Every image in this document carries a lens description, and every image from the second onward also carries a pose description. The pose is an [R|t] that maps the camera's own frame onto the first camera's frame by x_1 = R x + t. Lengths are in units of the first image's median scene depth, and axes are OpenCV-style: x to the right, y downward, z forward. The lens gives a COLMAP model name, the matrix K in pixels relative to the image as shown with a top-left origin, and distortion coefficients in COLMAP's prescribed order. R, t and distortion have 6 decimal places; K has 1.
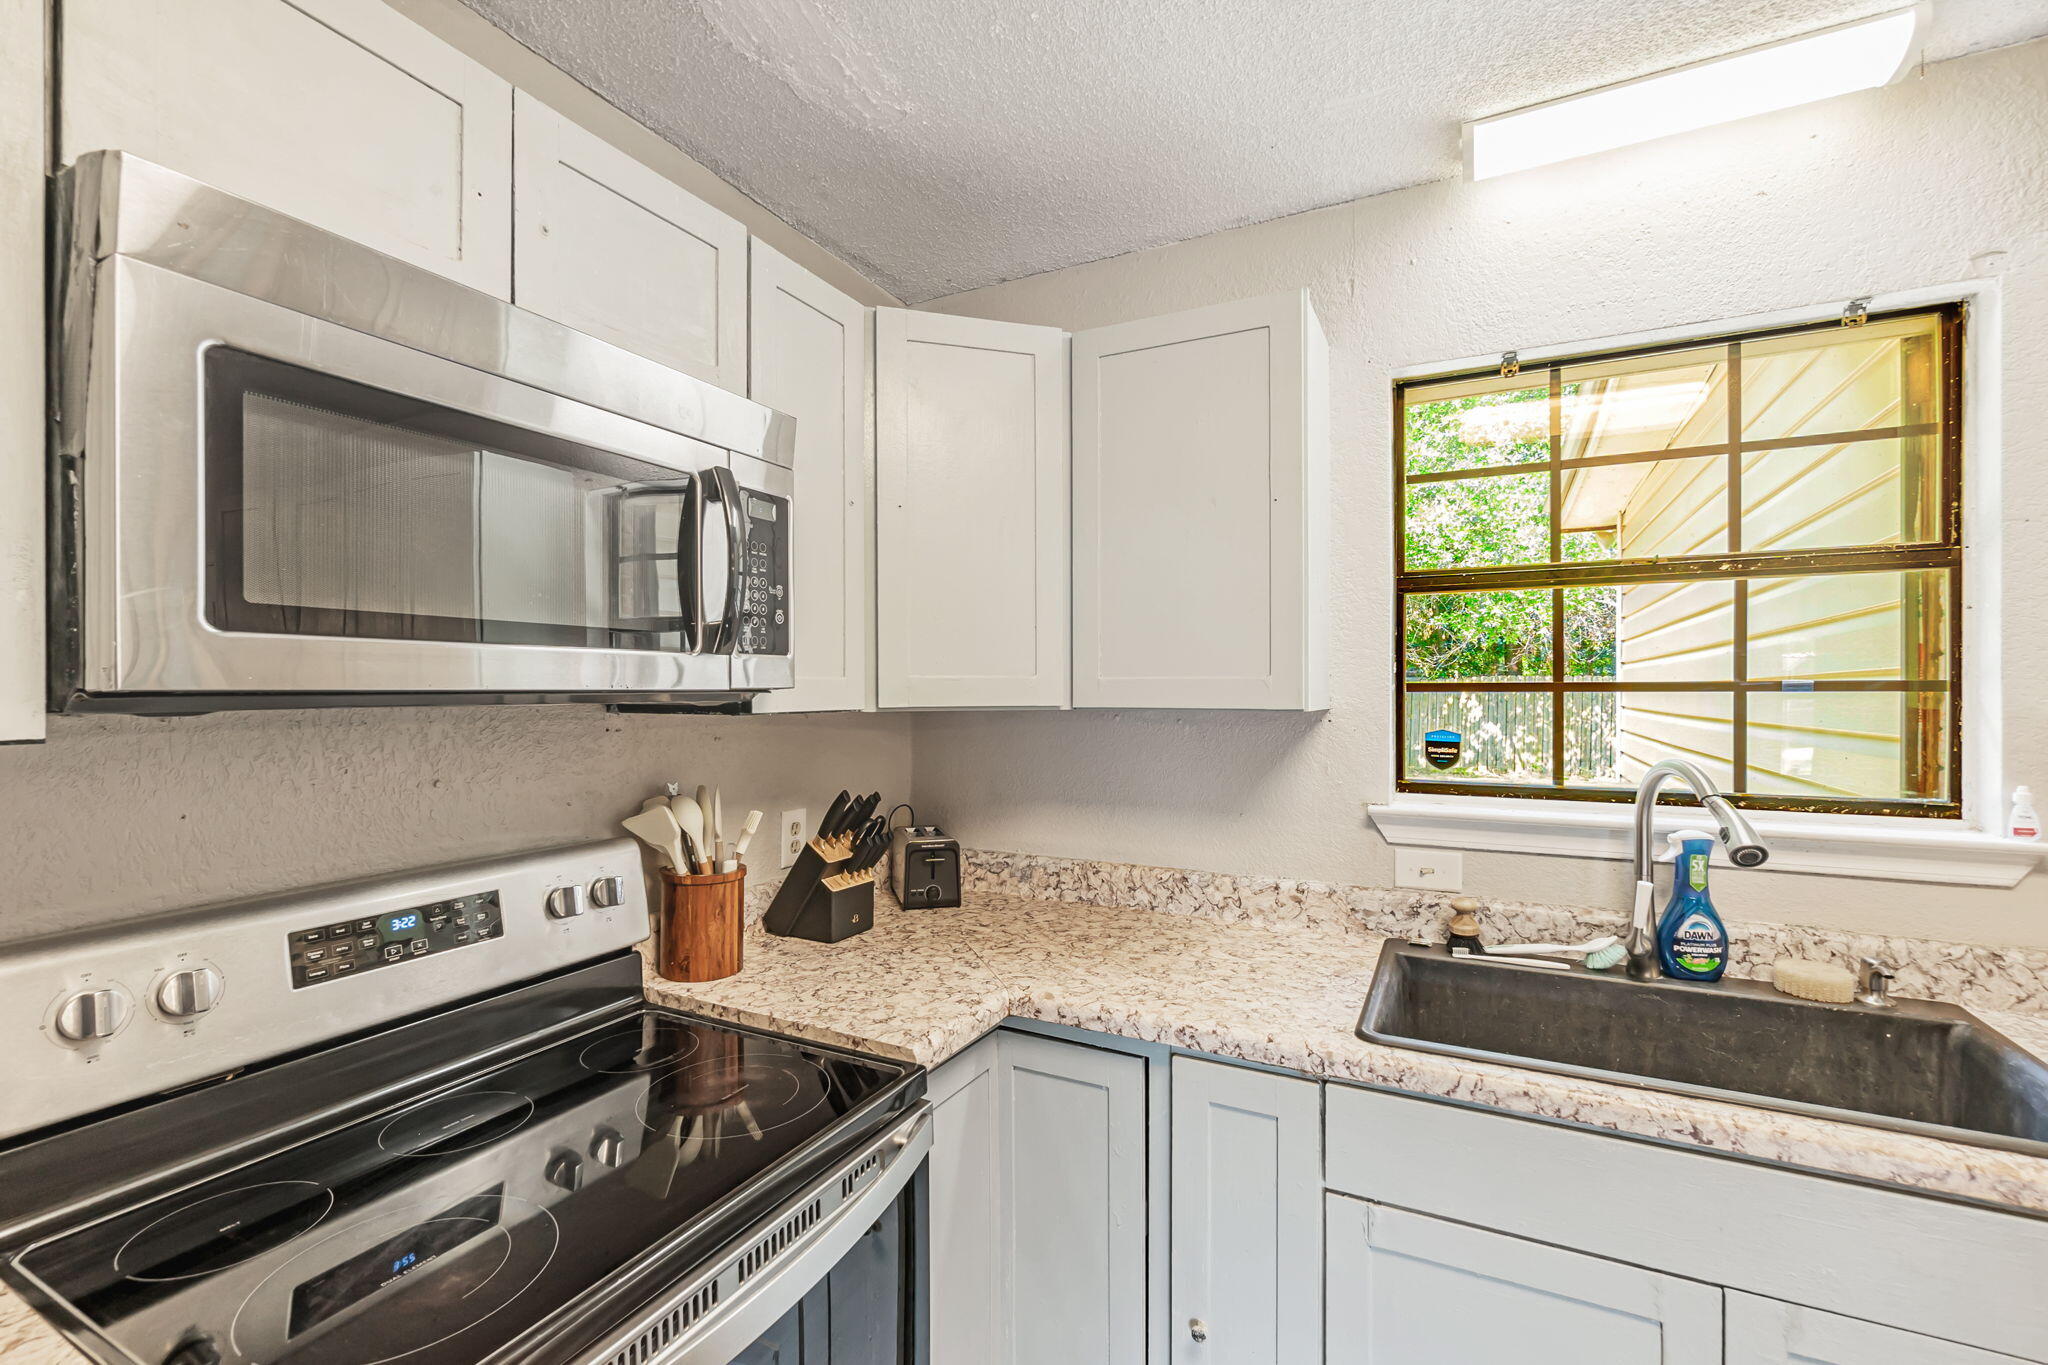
lens RADIAL K [[885.8, 0, 1015.6], [0, 885.8, 687.7], [0, 0, 1]] dist [0.000933, 0.000169]
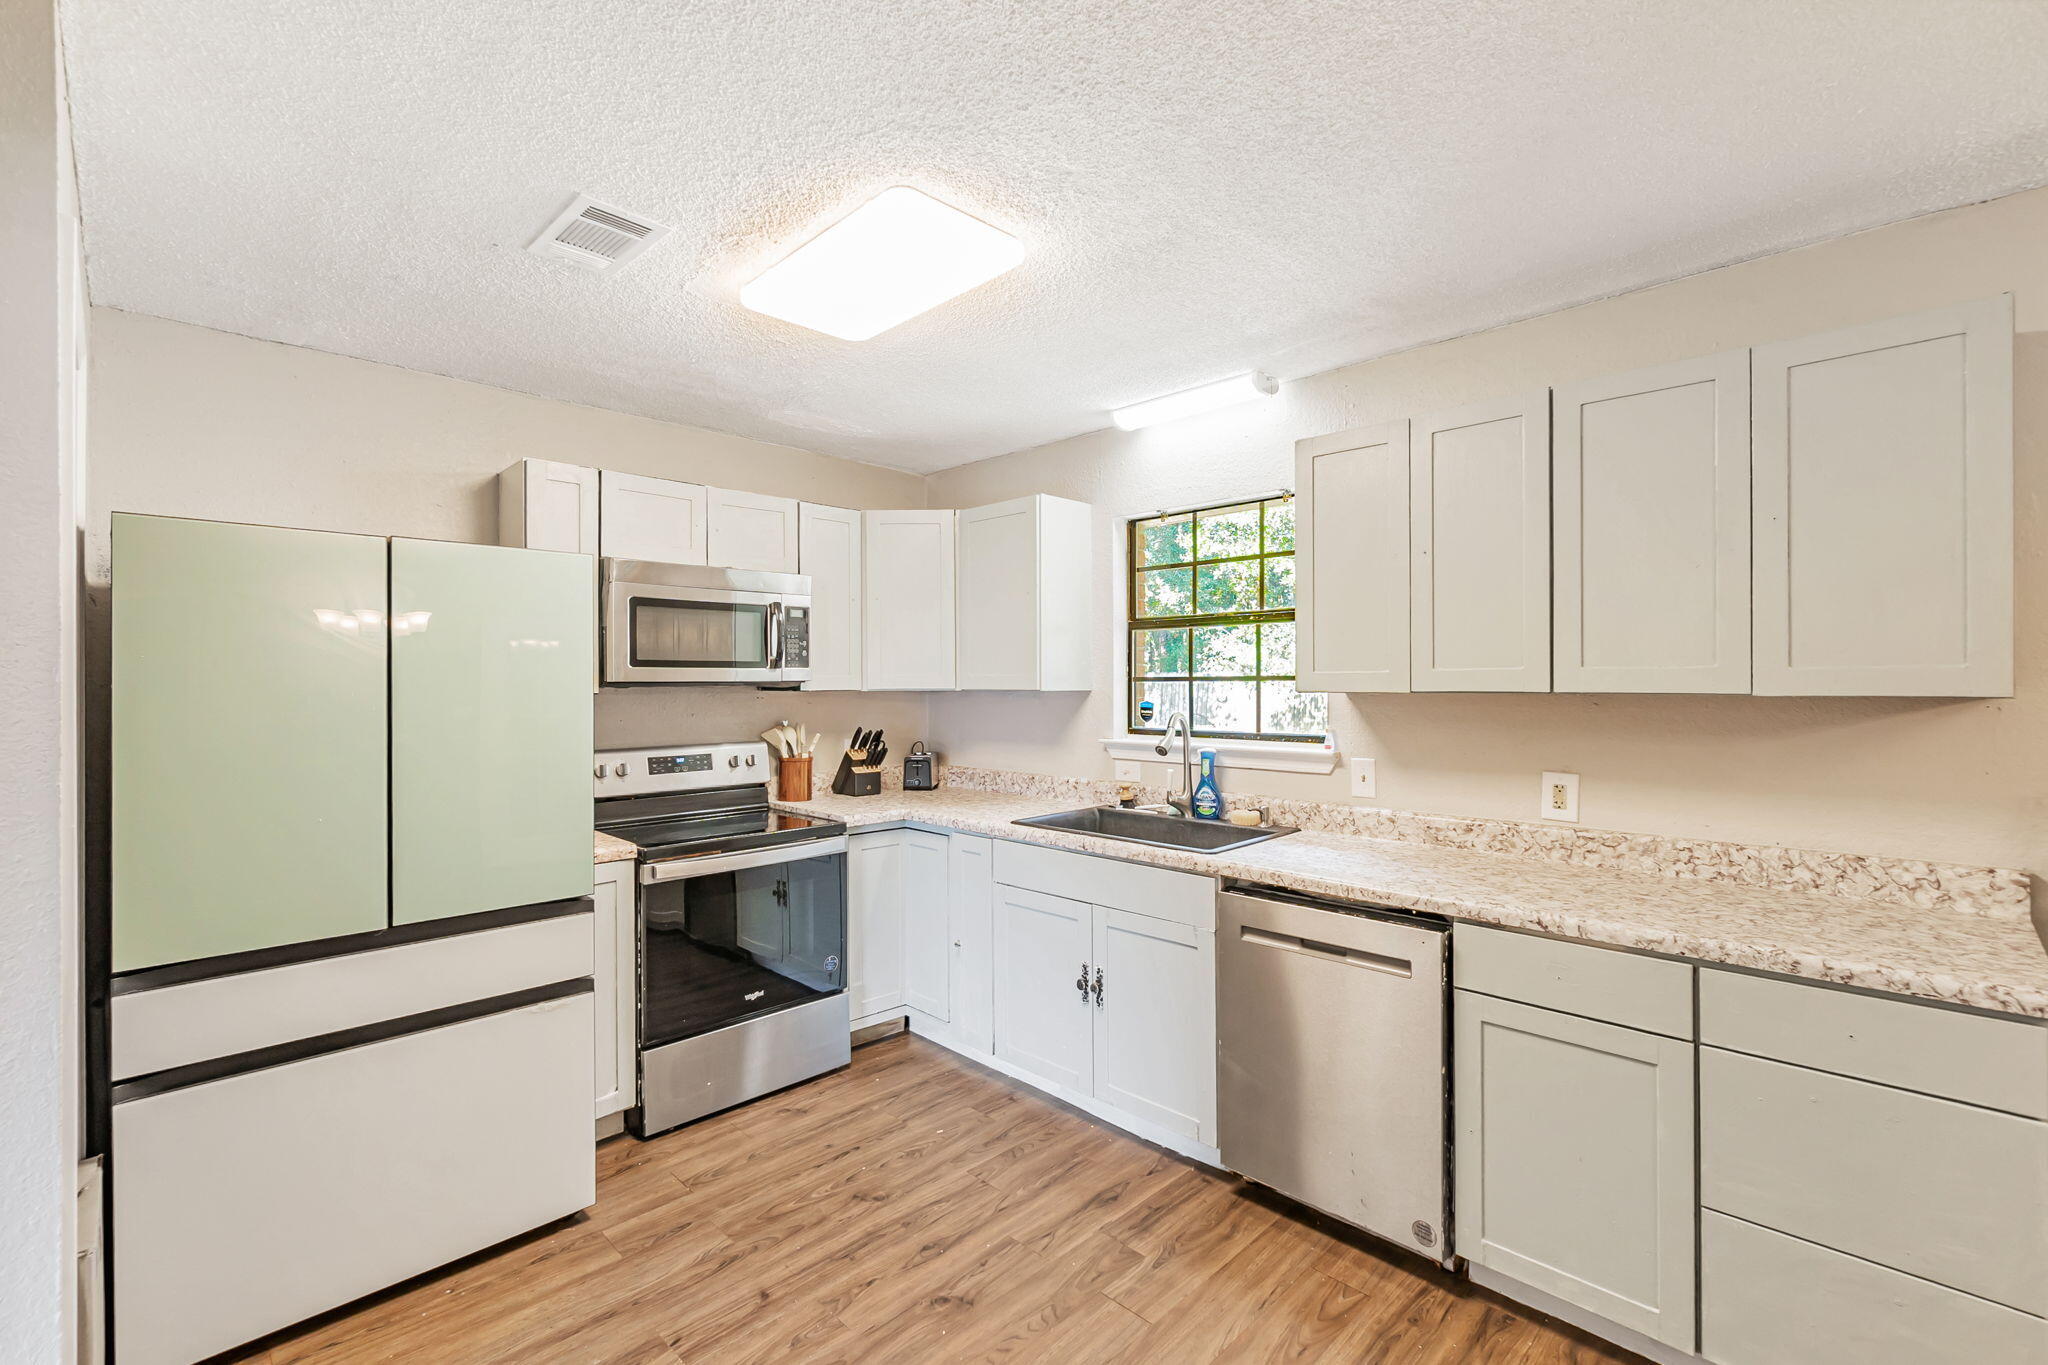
lens RADIAL K [[899.6, 0, 1013.8], [0, 899.6, 678.9], [0, 0, 1]] dist [-0.001131, 0.000026]
pose [[0.951971, -0.002166, -0.306181, 0.975768], [0.002709, 0.999995, 0.001347, -0.005405], [0.306177, -0.002112, 0.951972, -1.149321]]
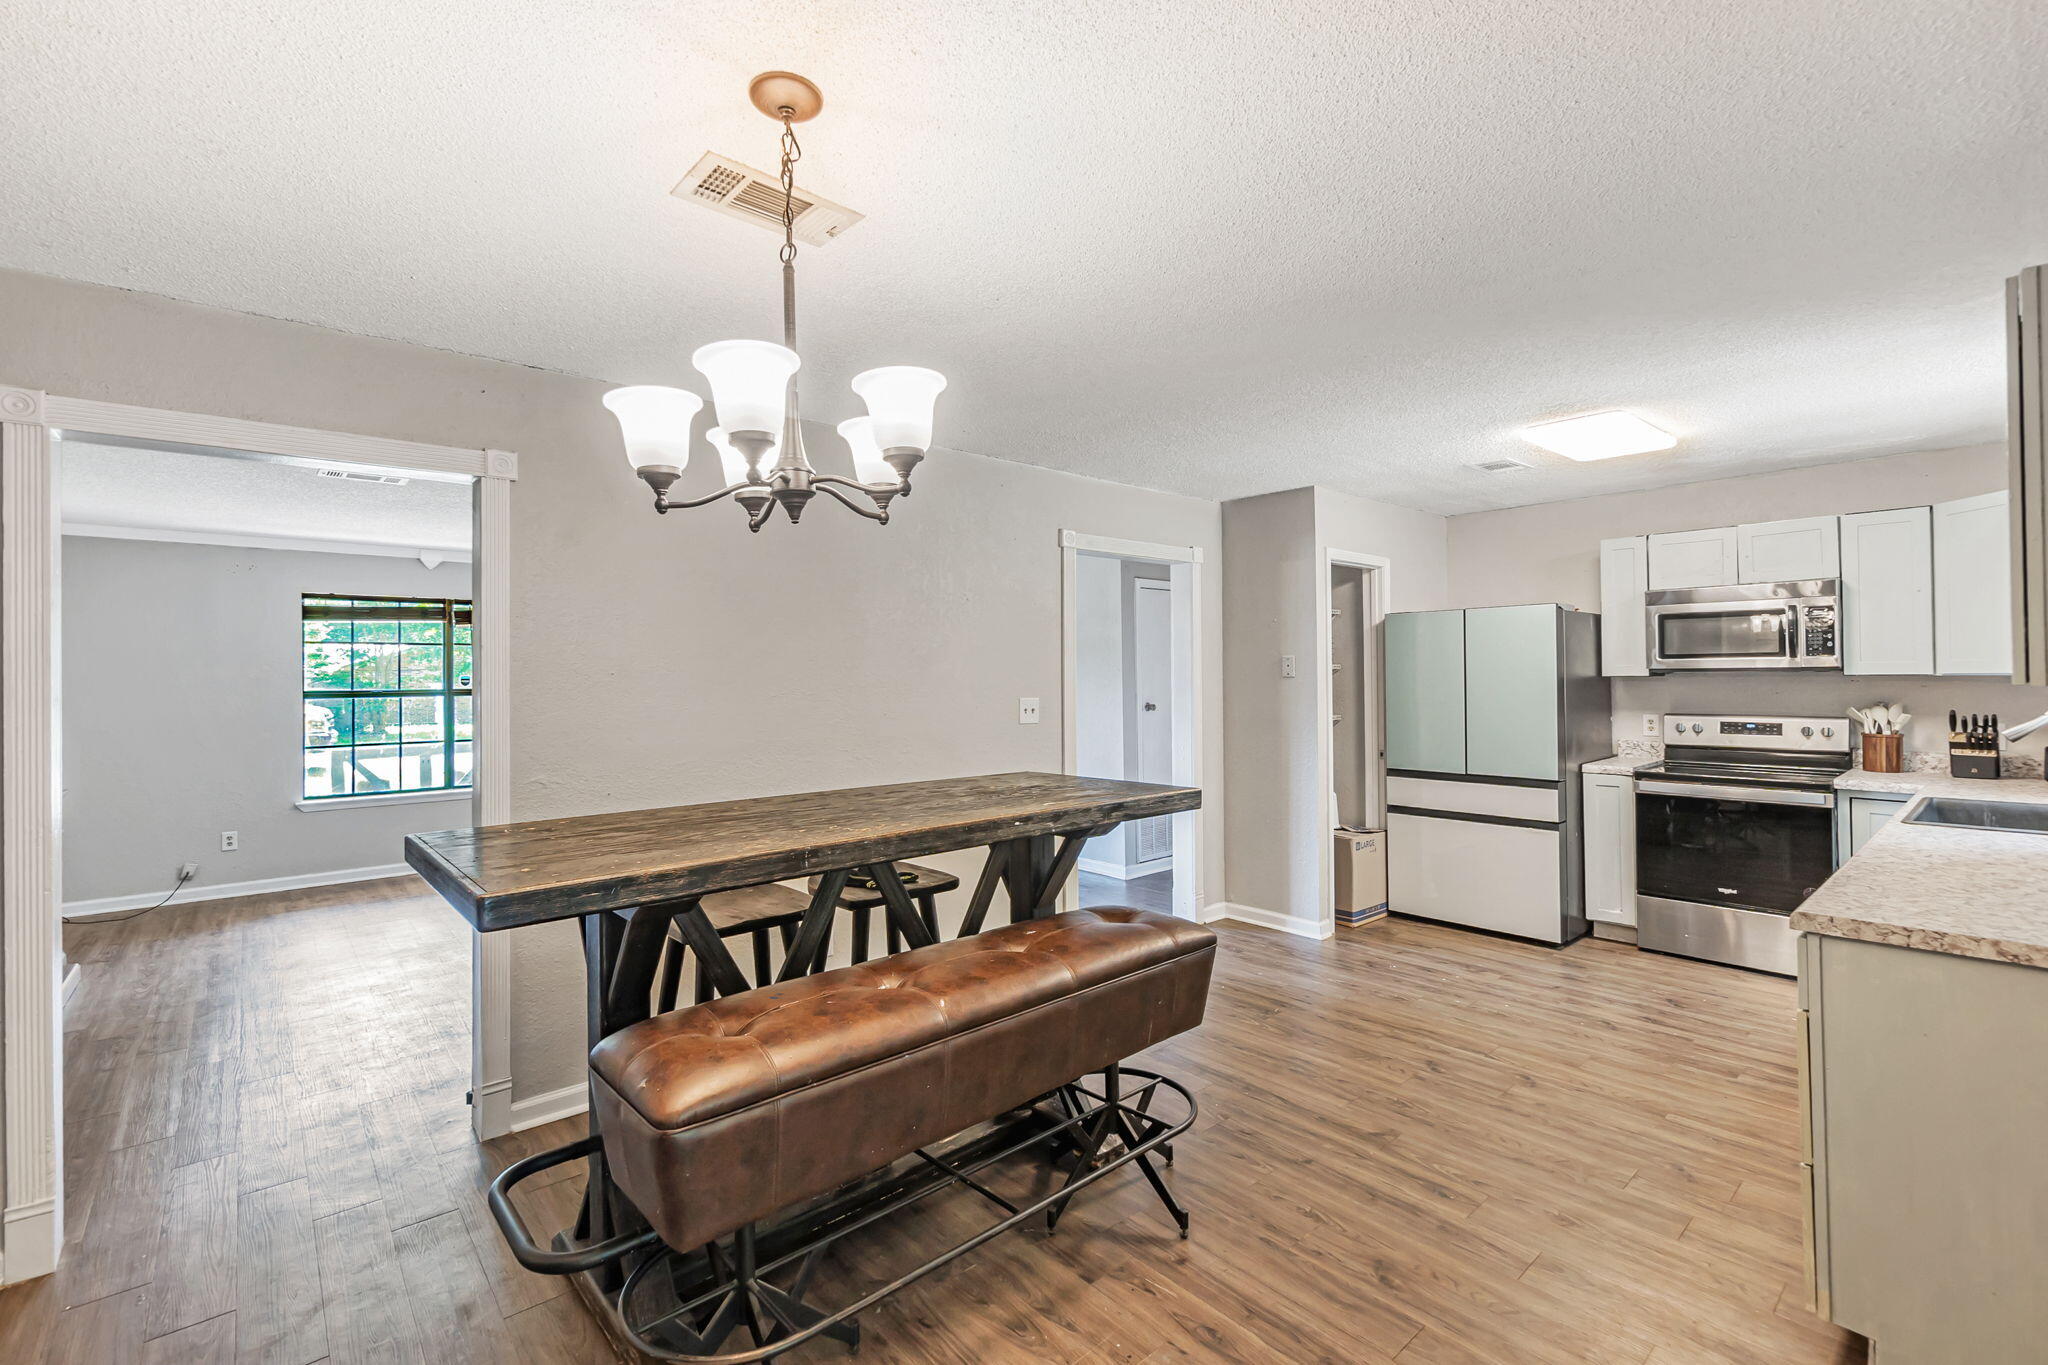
lens RADIAL K [[897.9, 0, 1019.6], [0, 897.9, 662.7], [0, 0, 1]] dist [0.001329, 0.001210]
pose [[-0.365771, -0.007107, -0.930678, 3.264043], [0.012626, 0.999841, -0.012598, -0.008537], [0.930619, -0.016359, -0.365624, -0.446276]]
